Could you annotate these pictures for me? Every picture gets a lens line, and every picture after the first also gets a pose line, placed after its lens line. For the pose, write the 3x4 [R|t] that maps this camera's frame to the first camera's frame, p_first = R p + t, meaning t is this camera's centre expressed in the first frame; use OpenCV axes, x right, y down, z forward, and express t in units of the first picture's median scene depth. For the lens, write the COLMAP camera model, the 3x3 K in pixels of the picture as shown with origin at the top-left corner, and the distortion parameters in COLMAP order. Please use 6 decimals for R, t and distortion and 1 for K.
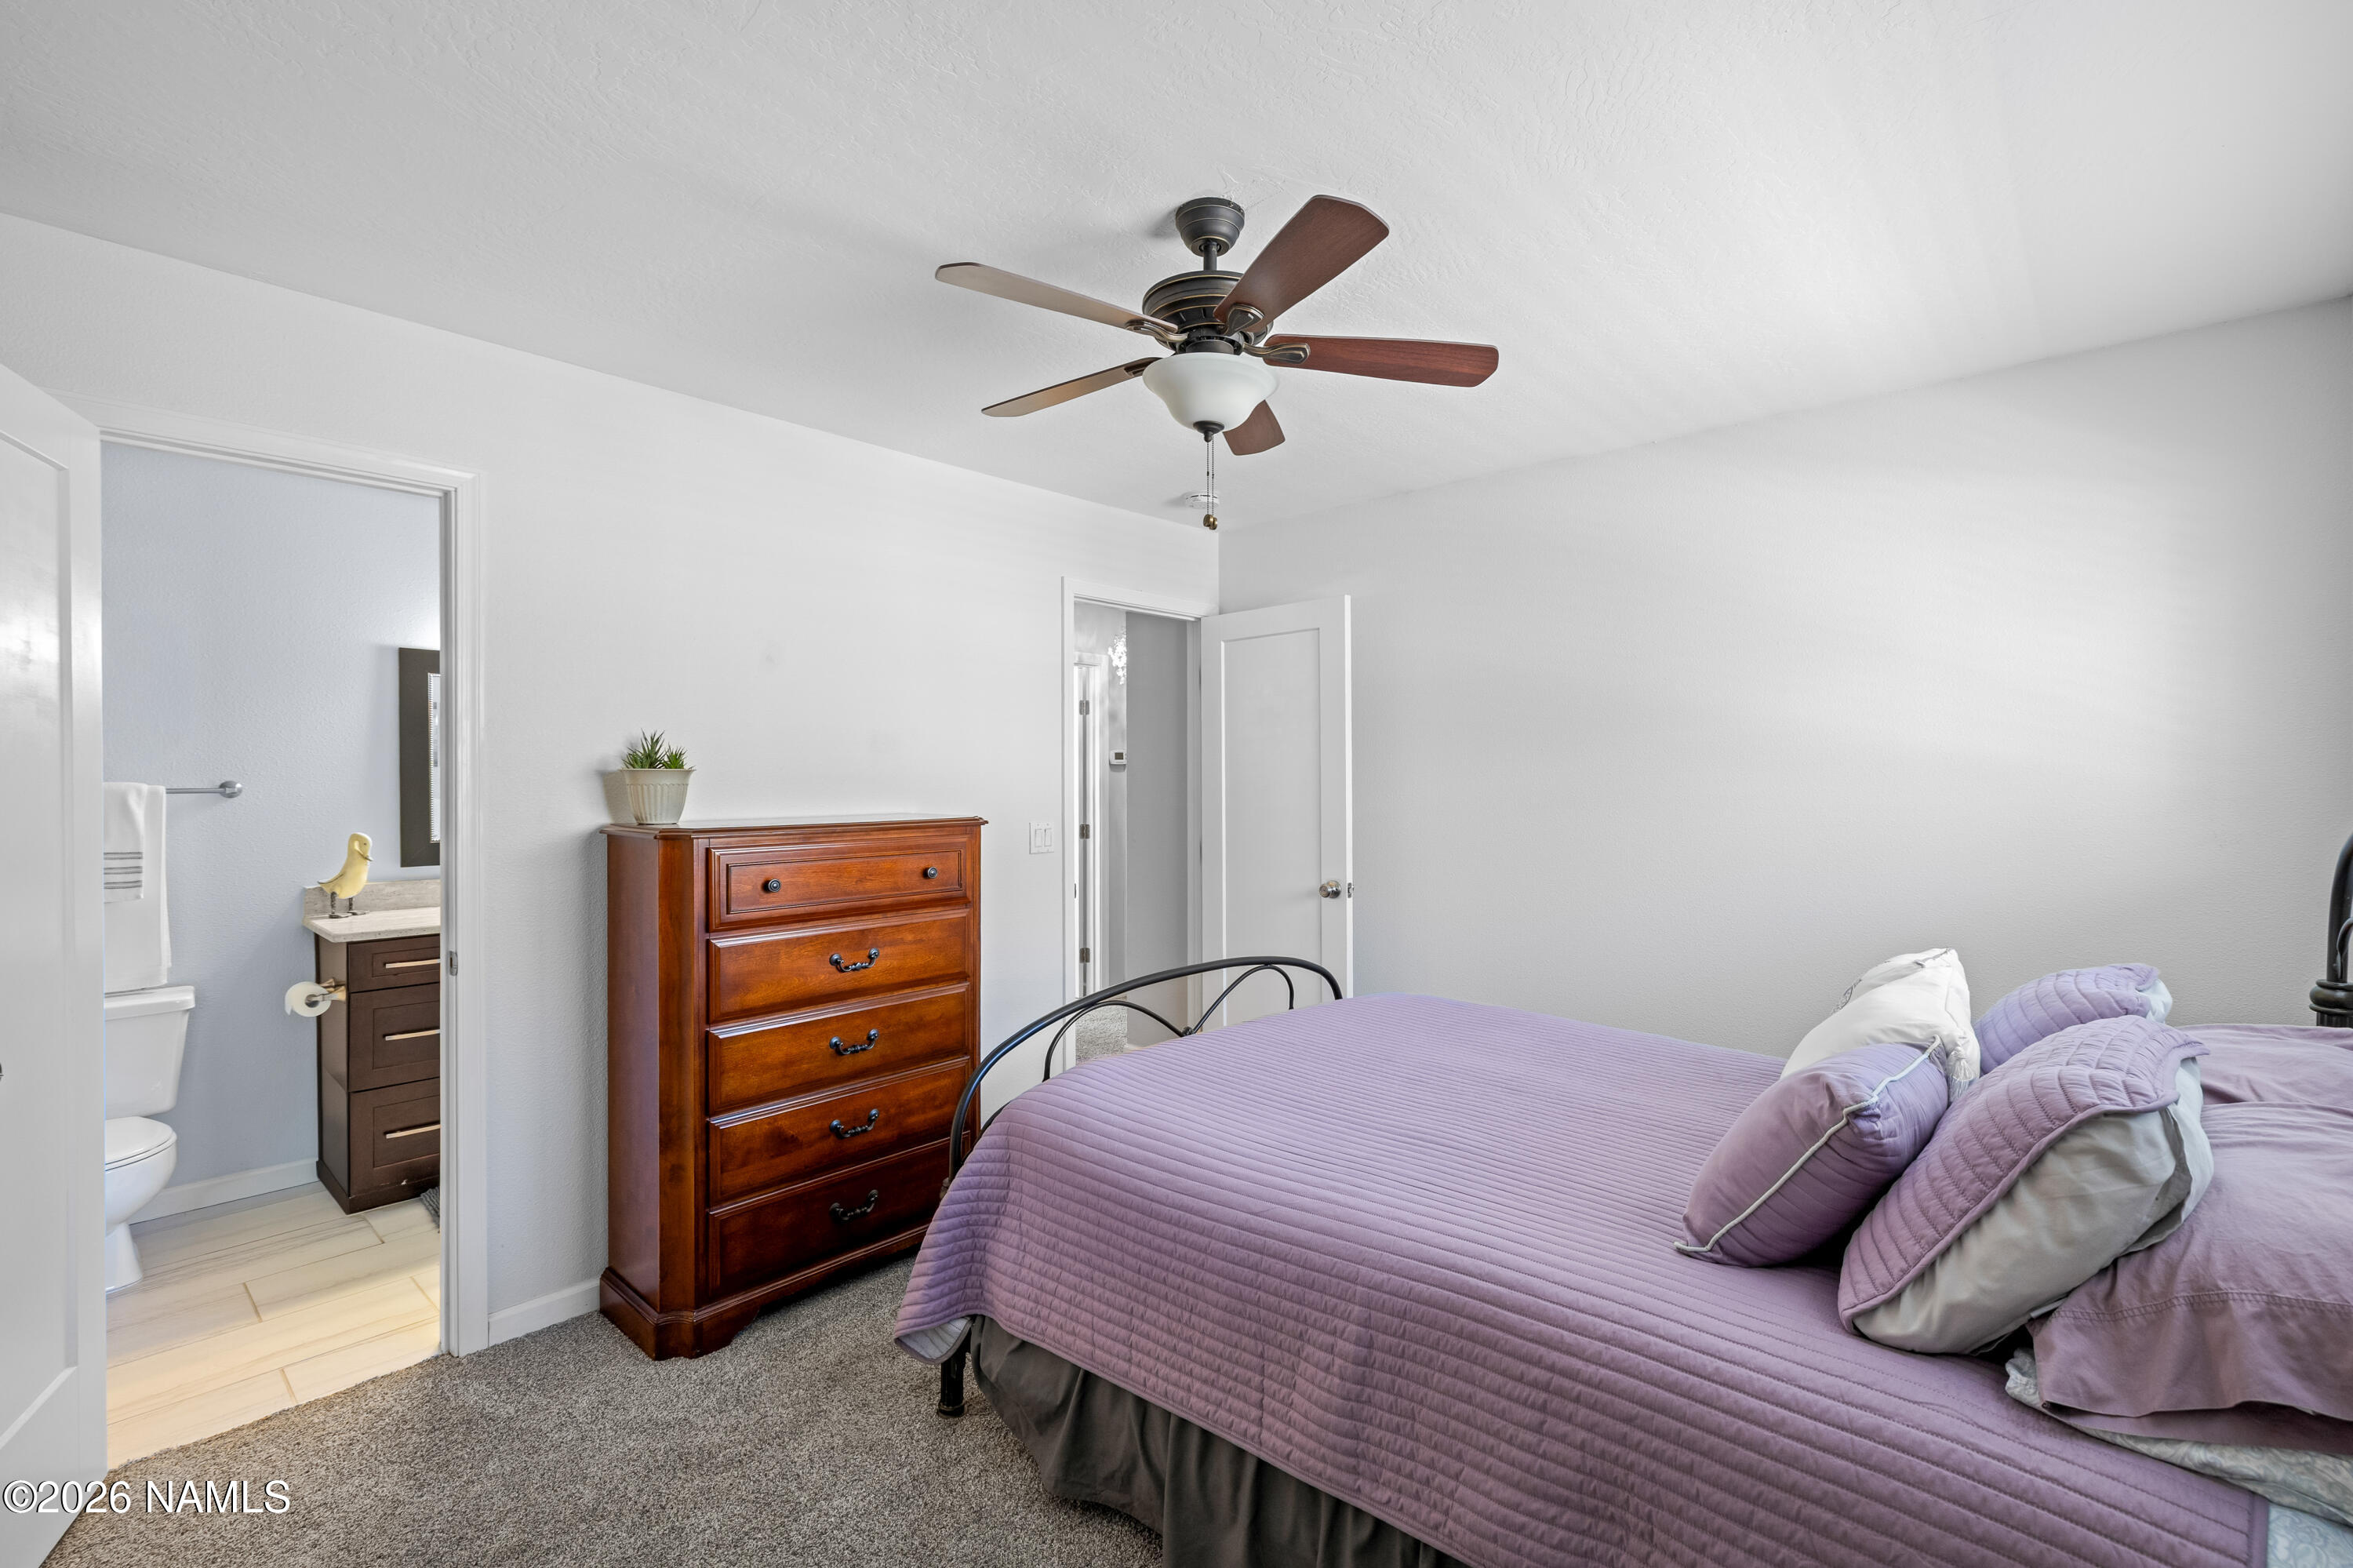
lens RADIAL K [[1070.2, 0, 1178.5], [0, 1070.2, 774.3], [0, 0, 1]] dist [-0.000206, 0.000068]
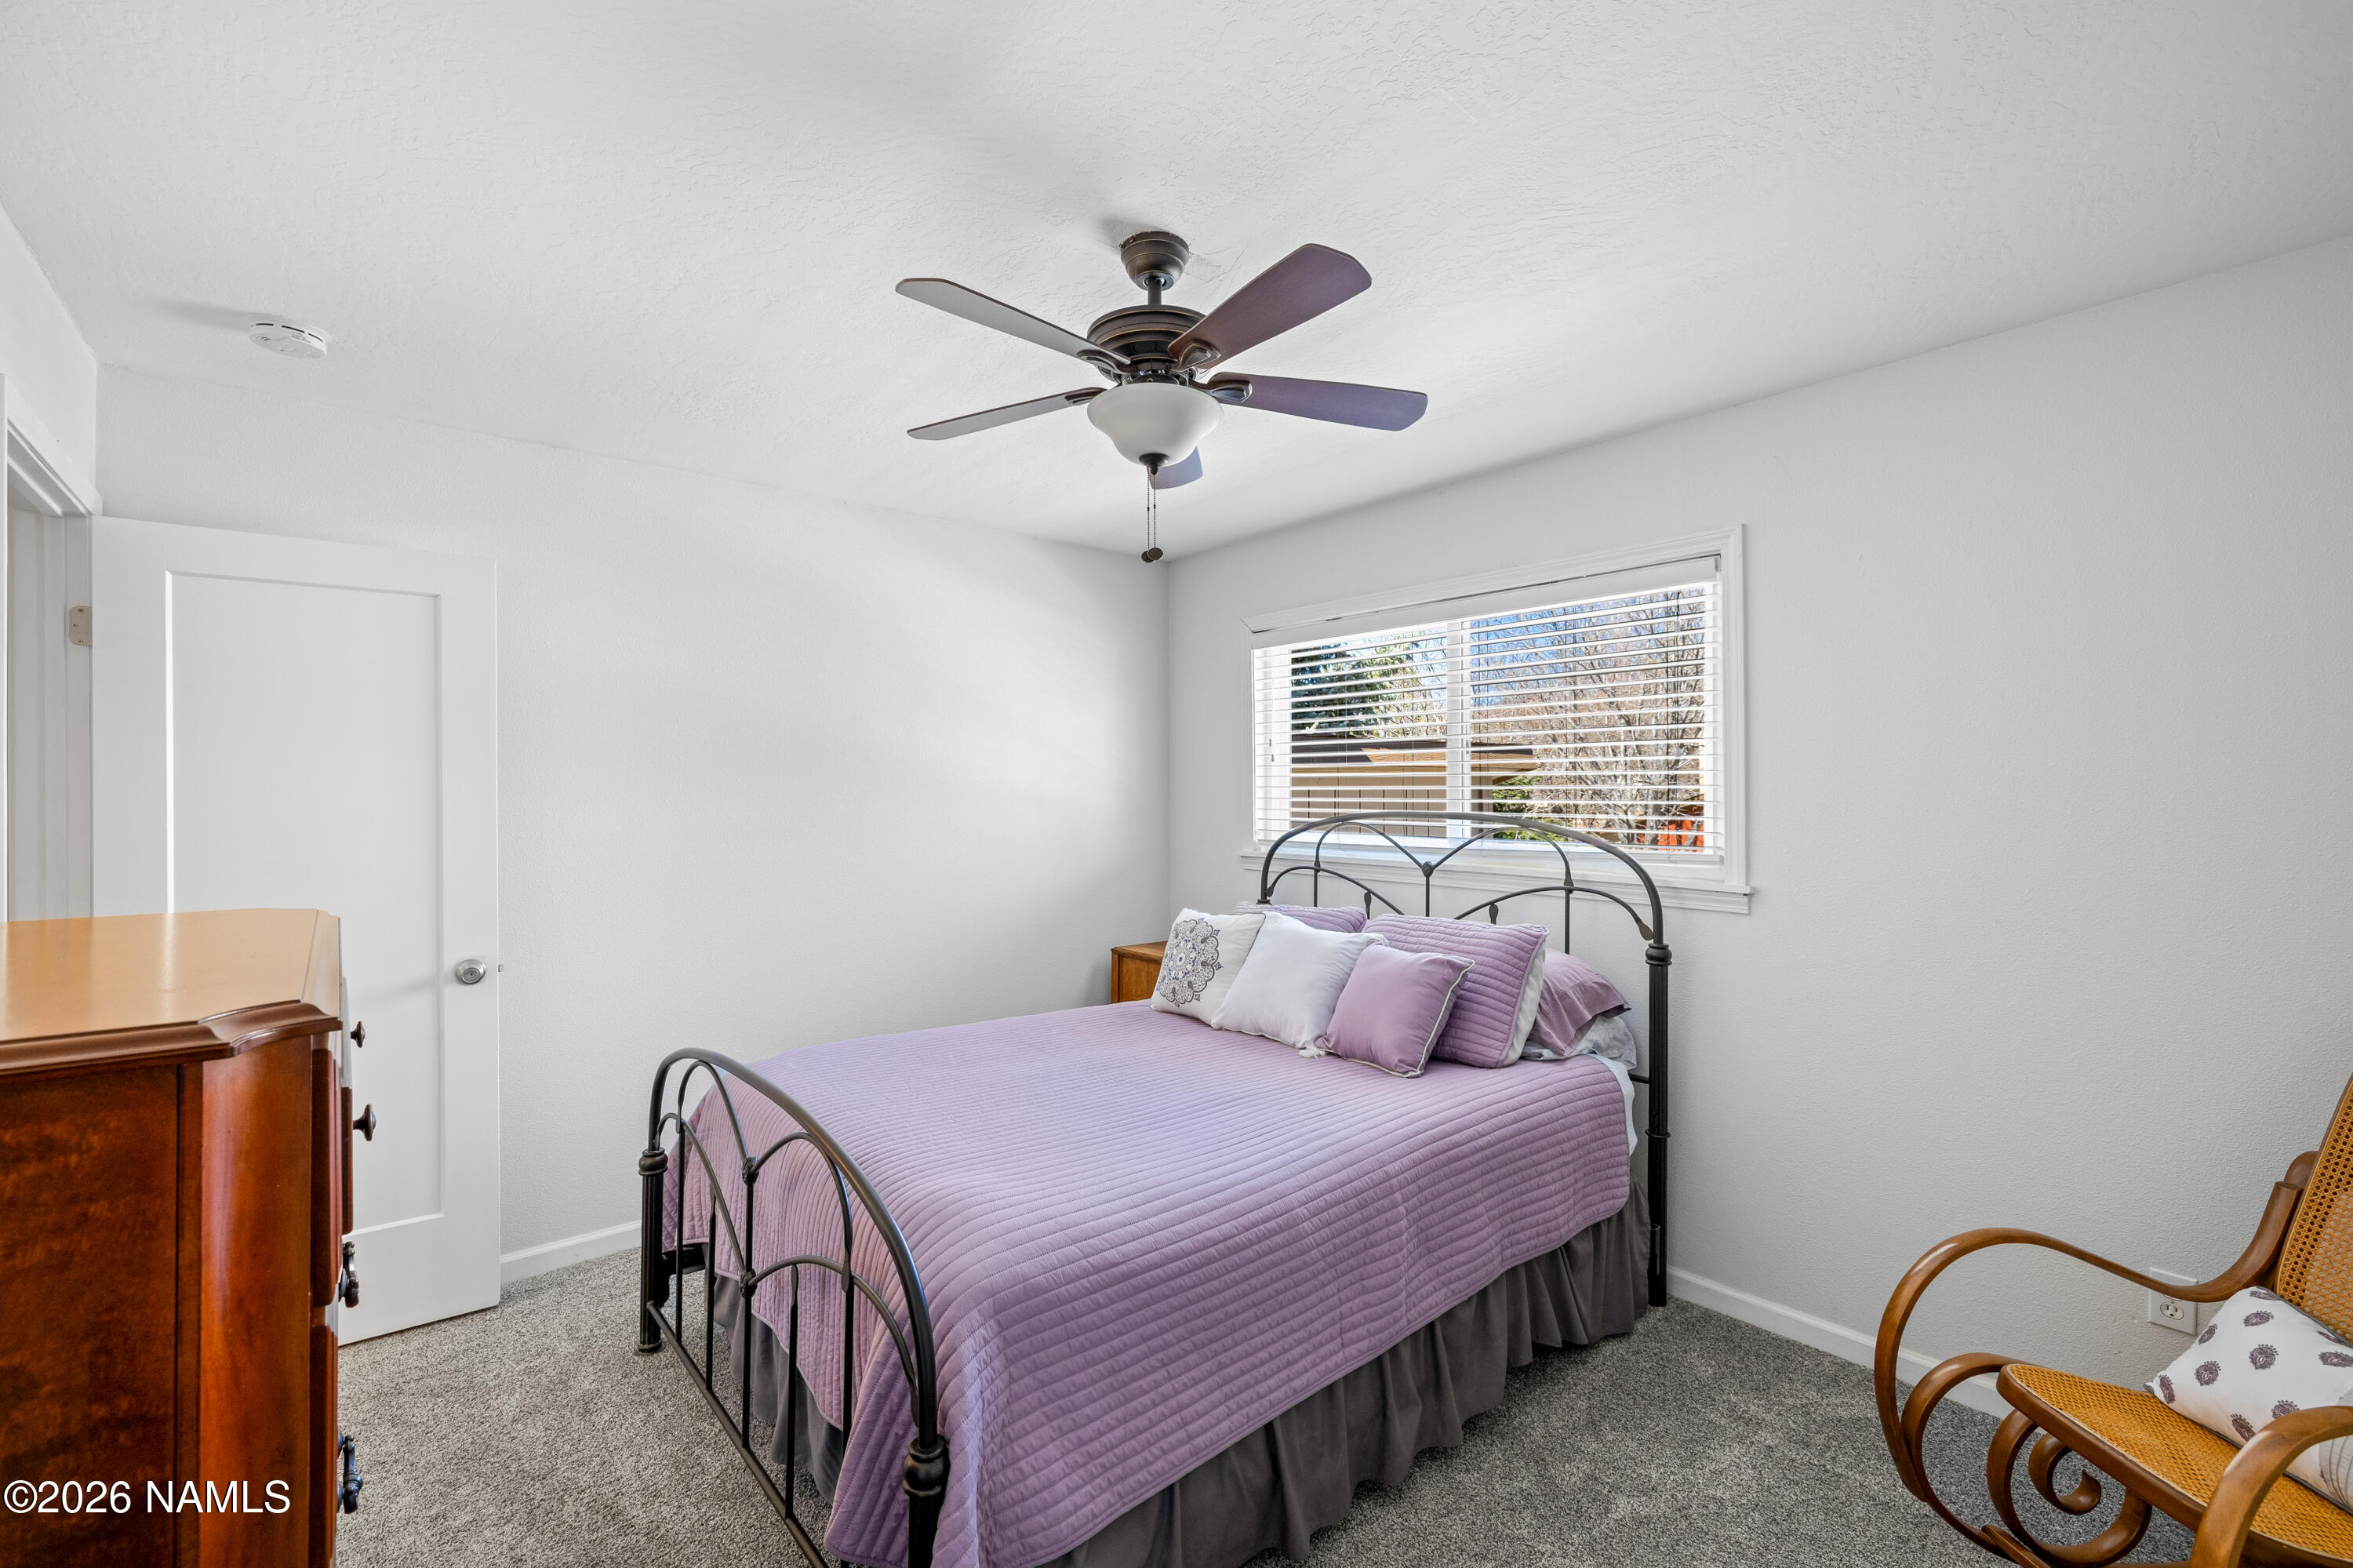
lens RADIAL K [[1008.0, 0, 1176.5], [0, 1008.0, 784.0], [0, 0, 1]] dist [-0.001053, 0.000024]
pose [[0.110360, 0.012430, 0.993814, -0.987164], [0.000283, 0.999921, -0.012538, -0.013149], [-0.993892, 0.001665, 0.110347, 0.964964]]
